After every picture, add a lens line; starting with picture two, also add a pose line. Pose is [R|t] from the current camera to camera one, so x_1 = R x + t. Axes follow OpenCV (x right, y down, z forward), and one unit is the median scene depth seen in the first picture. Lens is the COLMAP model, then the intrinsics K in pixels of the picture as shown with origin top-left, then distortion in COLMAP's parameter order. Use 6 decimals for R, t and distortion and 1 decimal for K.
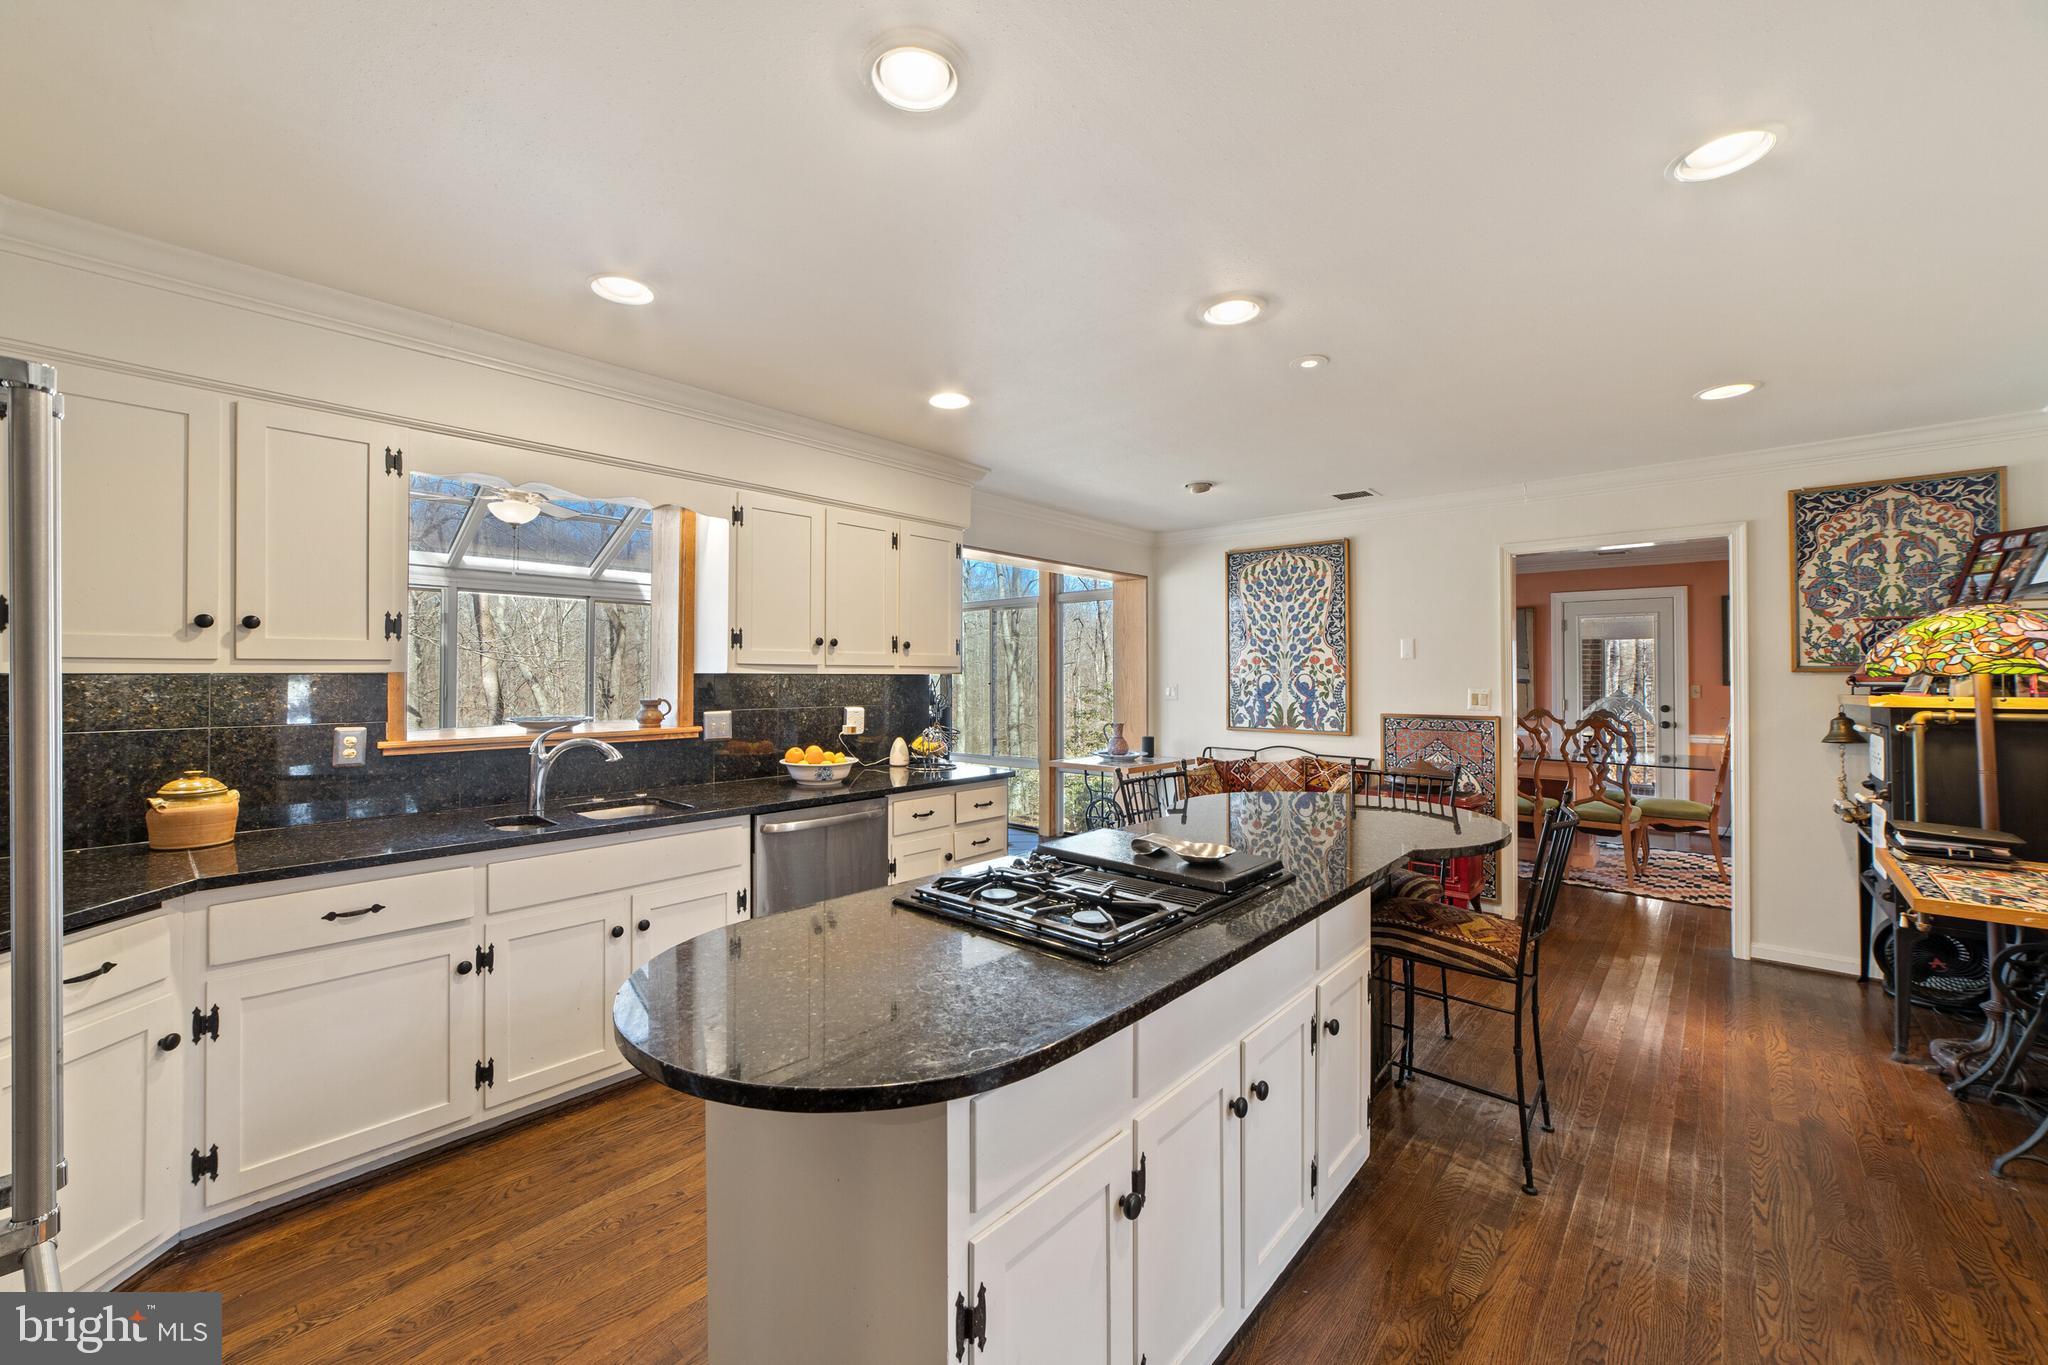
lens RADIAL K [[796.9, 0, 1025.4], [0, 796.9, 671.7], [0, 0, 1]] dist [-0.082601, 0.029537]
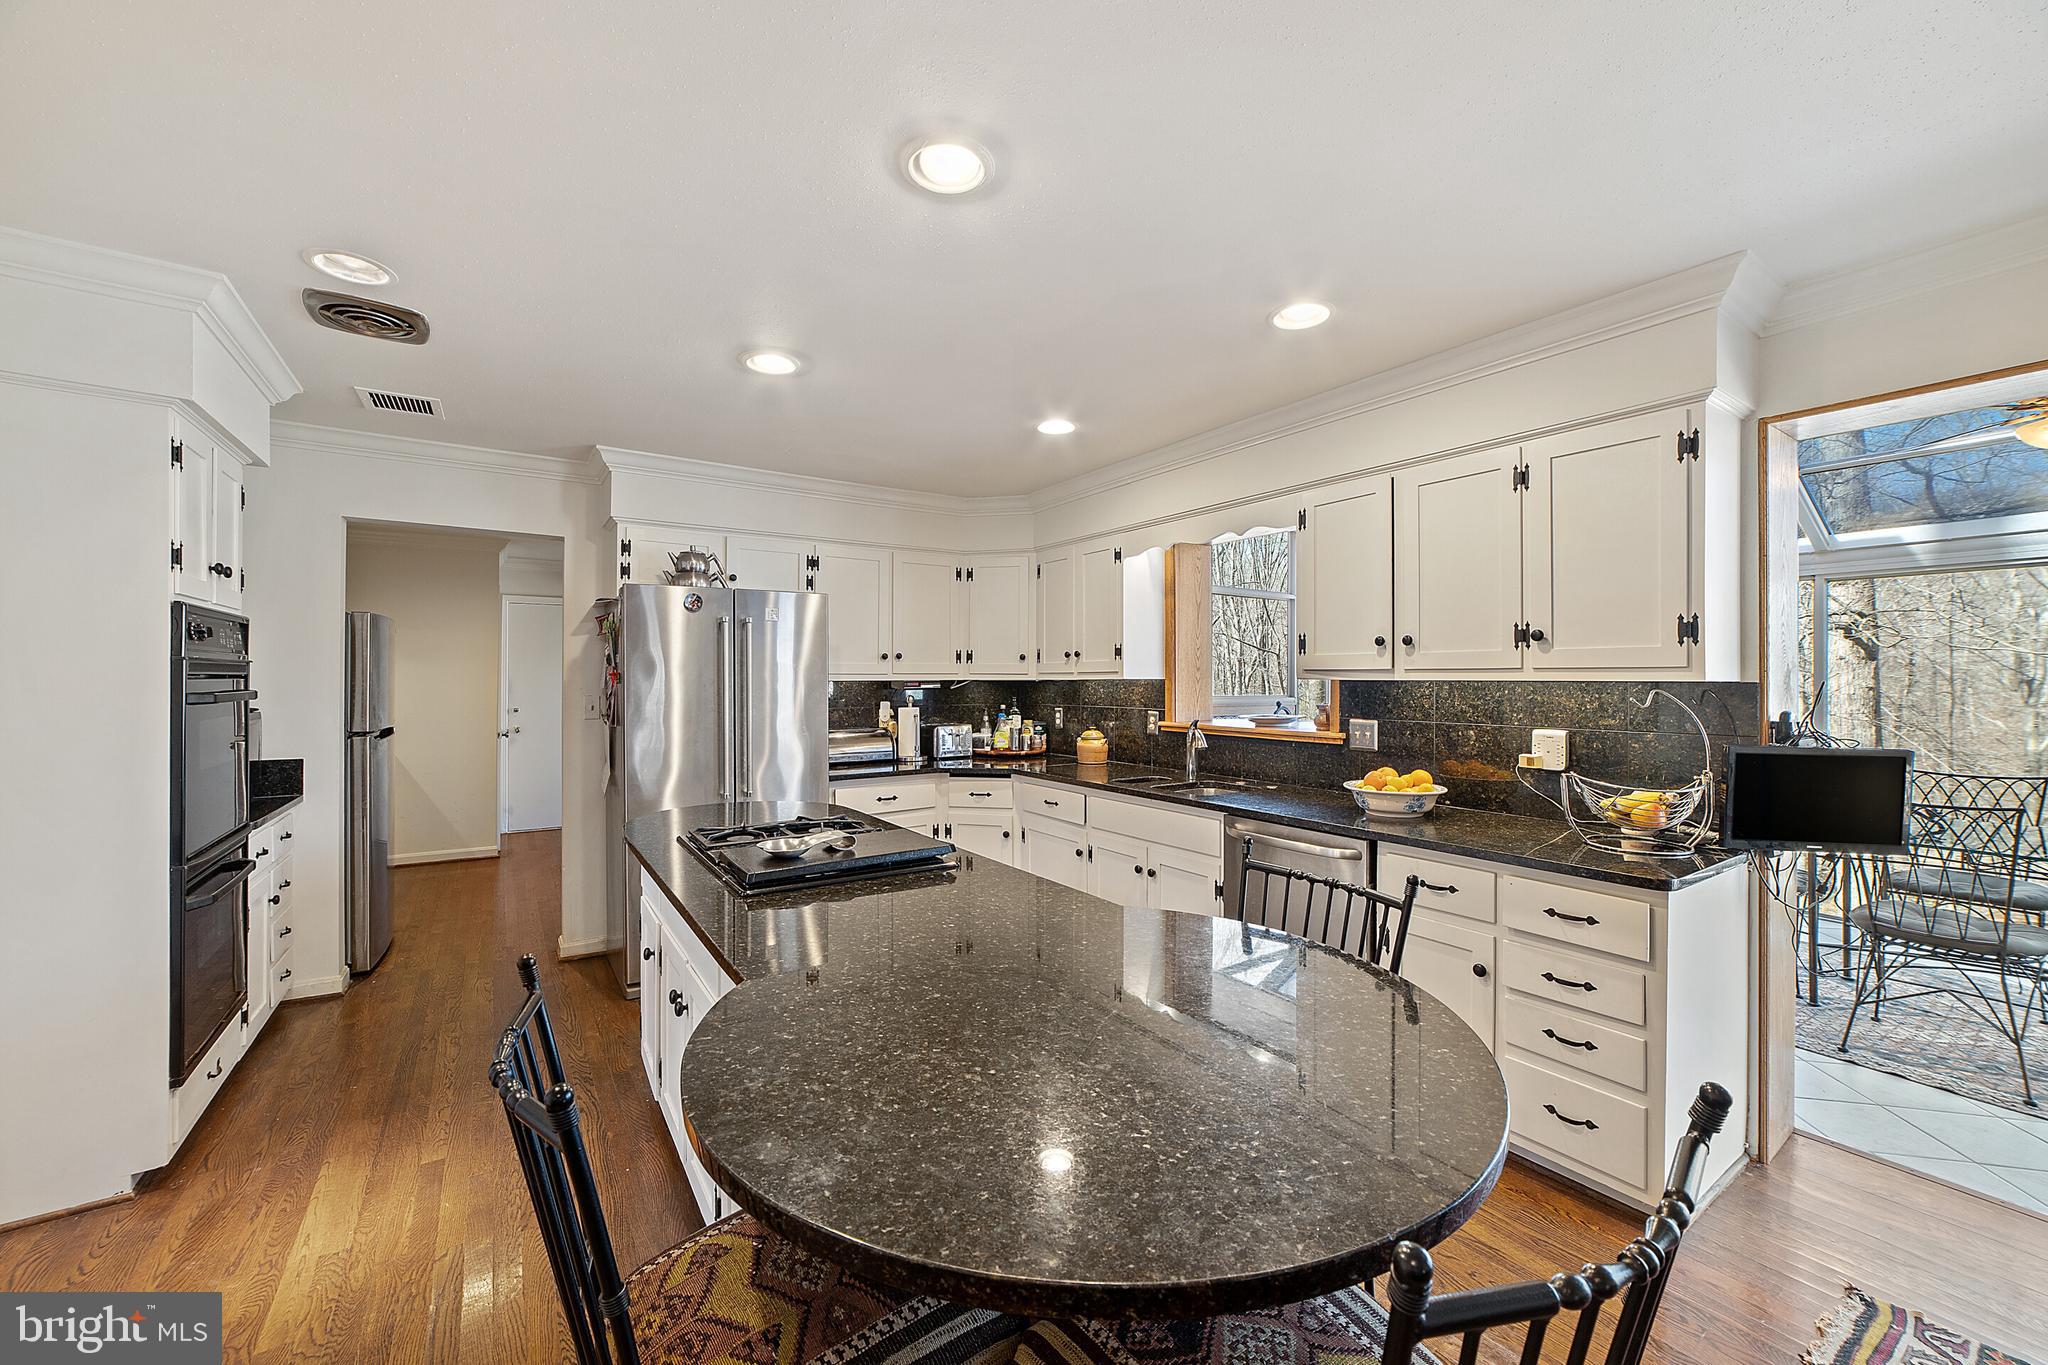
lens RADIAL K [[792.6, 0, 1015.8], [0, 792.6, 673.5], [0, 0, 1]] dist [-0.015601, 0.006953]
pose [[-0.270222, -0.008299, -0.962762, 0.756081], [0.000095, 0.999963, -0.008646, 0.003739], [0.962798, -0.002428, -0.270212, 1.015106]]
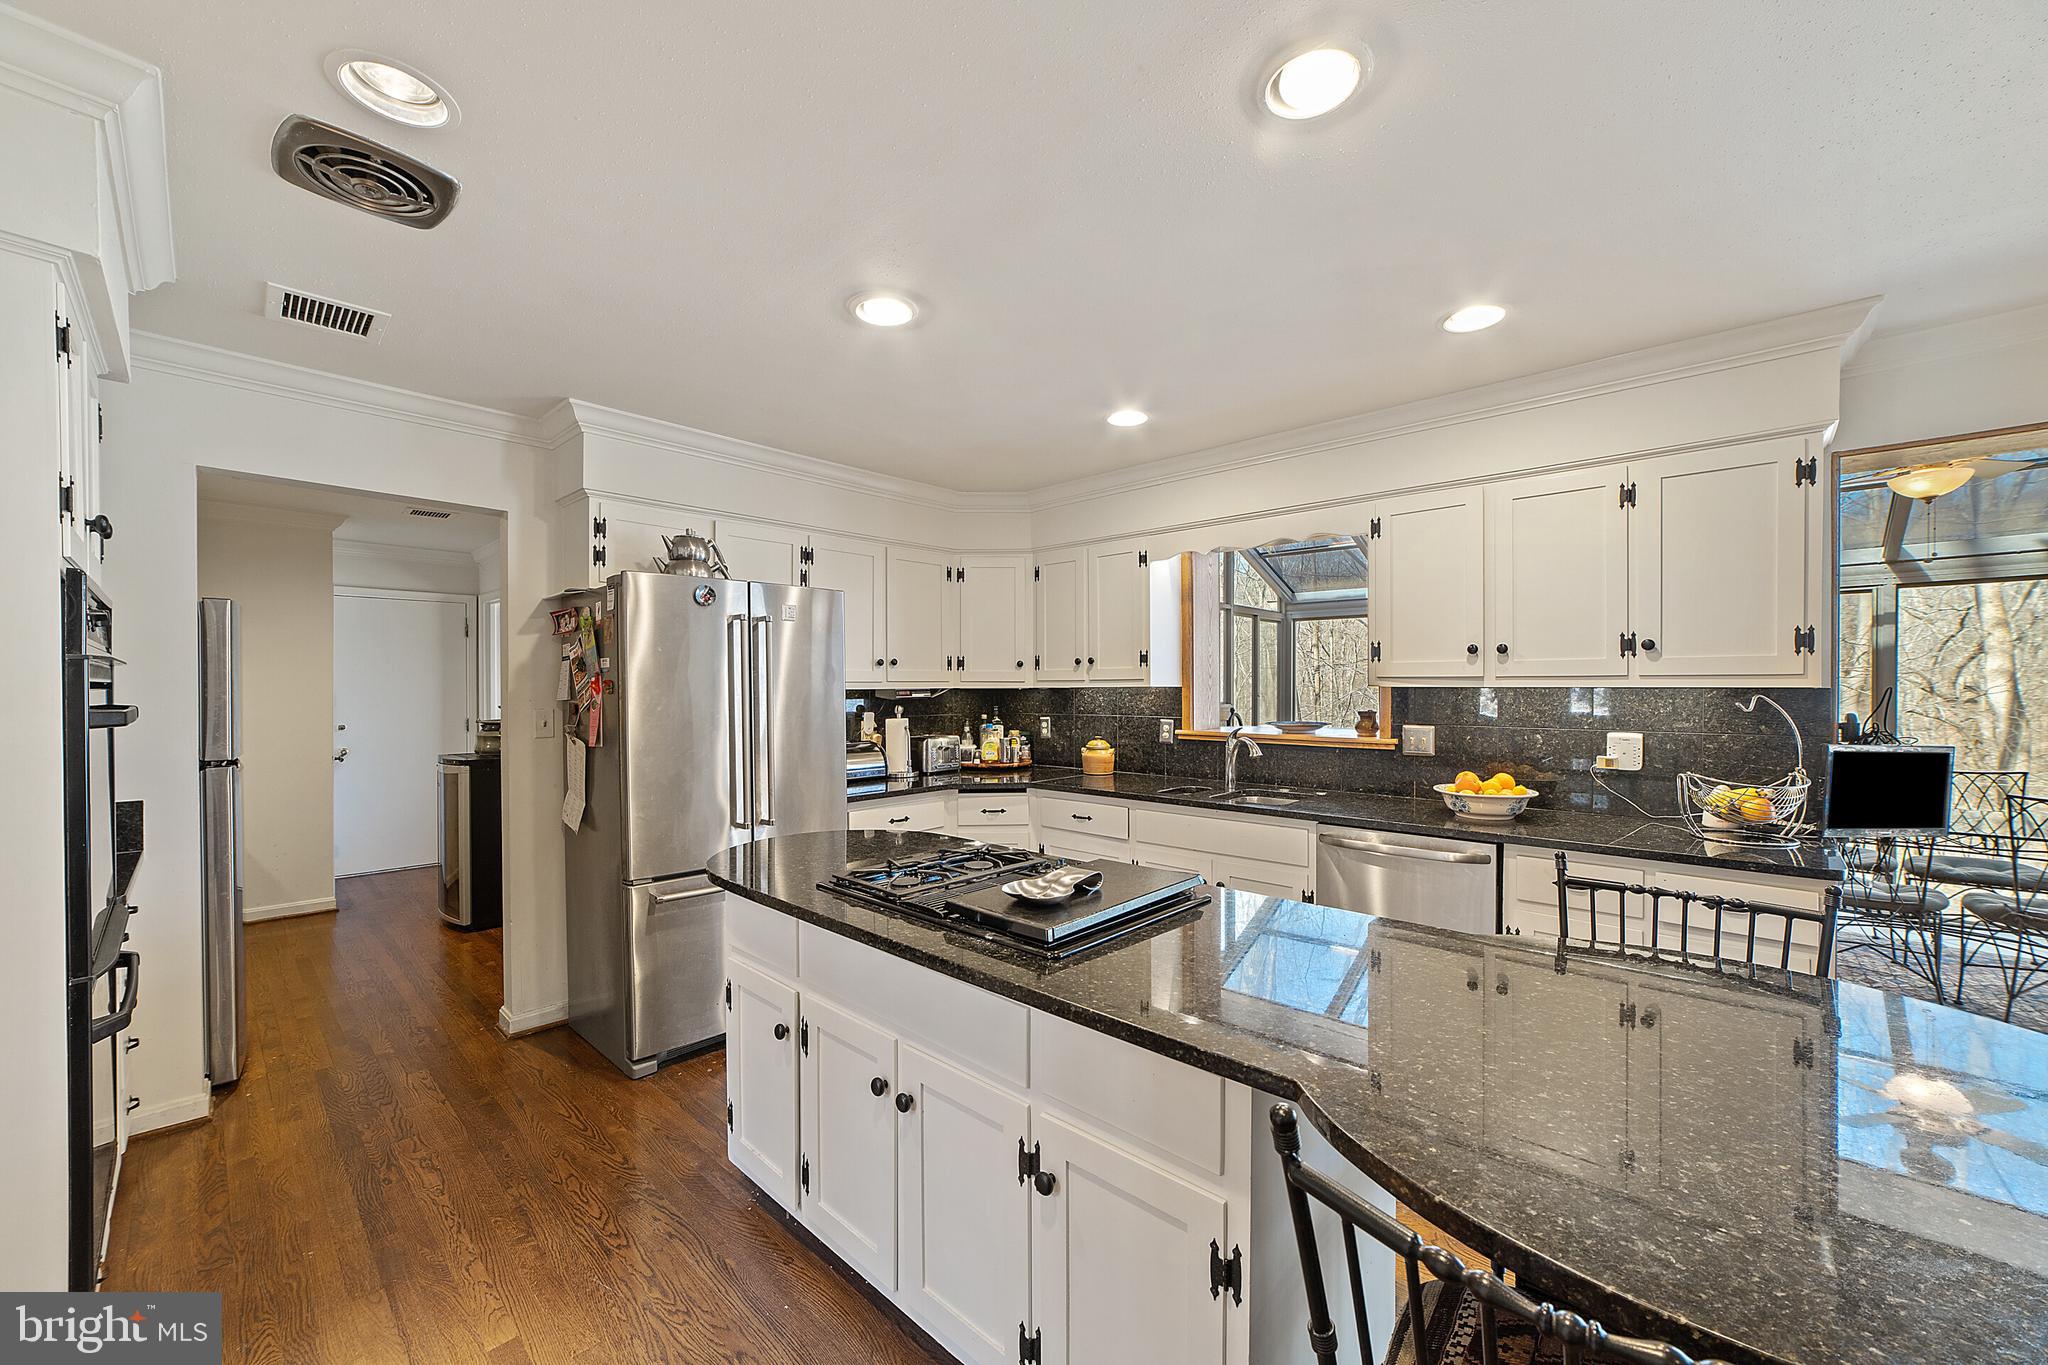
lens RADIAL K [[785.3, 0, 1027.7], [0, 785.3, 692.6], [0, 0, 1]] dist [-0.014704, 0.006977]
pose [[-0.039475, 0.005569, -0.999205, 0.709784], [0.002989, 0.999981, 0.005455, 0.003453], [0.999216, -0.002771, -0.039491, 0.657995]]
